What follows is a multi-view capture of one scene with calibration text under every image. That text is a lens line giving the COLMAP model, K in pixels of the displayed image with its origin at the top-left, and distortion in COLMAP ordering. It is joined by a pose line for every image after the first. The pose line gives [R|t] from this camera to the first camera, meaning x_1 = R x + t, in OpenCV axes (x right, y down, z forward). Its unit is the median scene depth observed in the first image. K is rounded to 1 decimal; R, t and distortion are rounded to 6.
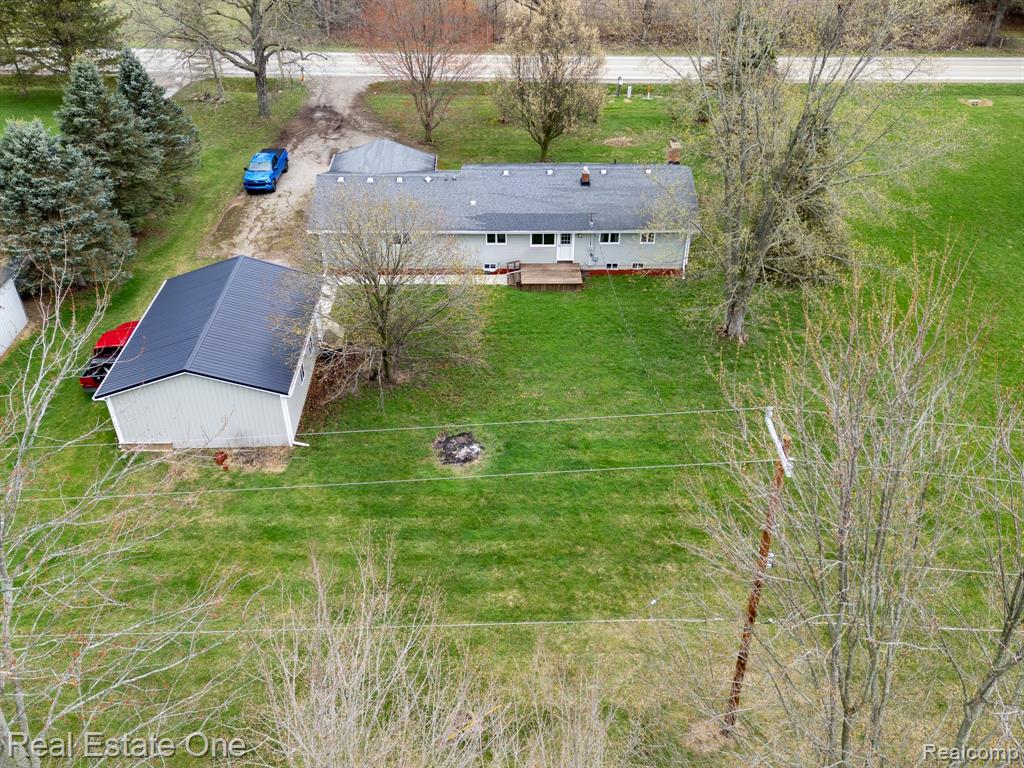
lens RADIAL K [[734.0, 0, 517.4], [0, 734.0, 381.3], [0, 0, 1]] dist [0.049084, -0.003450]
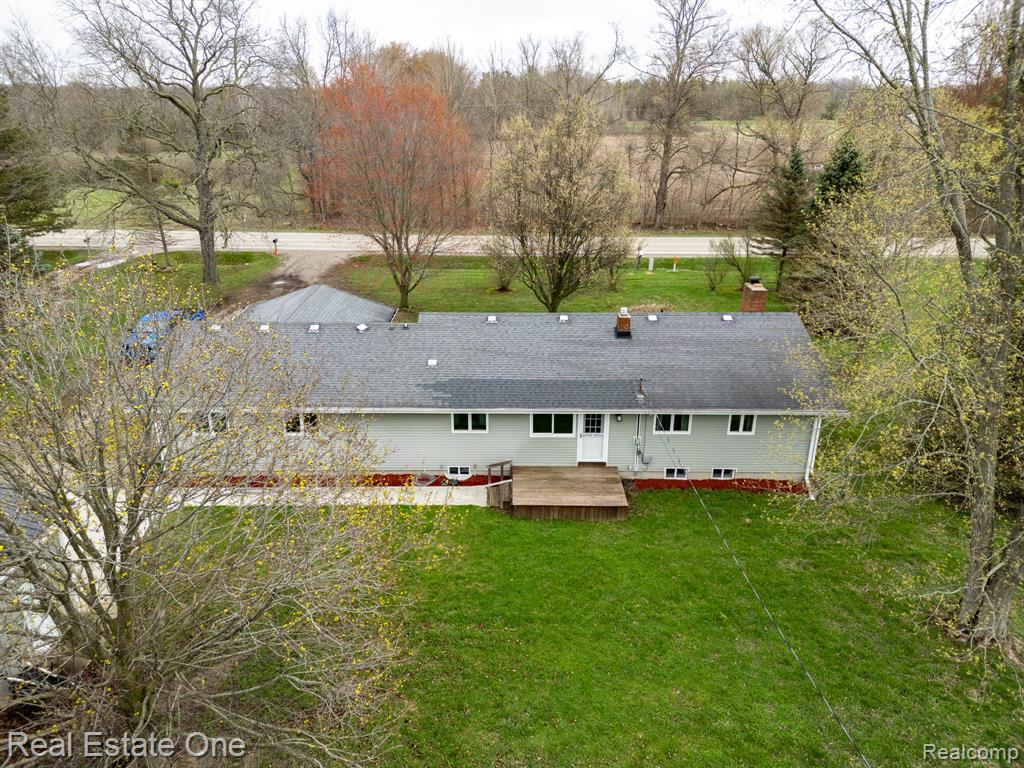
lens RADIAL K [[734.0, 0, 517.4], [0, 734.0, 381.3], [0, 0, 1]] dist [0.049084, -0.003450]
pose [[0.999921, 0.008338, -0.009432, 0.012816], [-0.010517, 0.965077, -0.261755, -0.077443], [0.006920, 0.261833, 0.965088, 0.448899]]
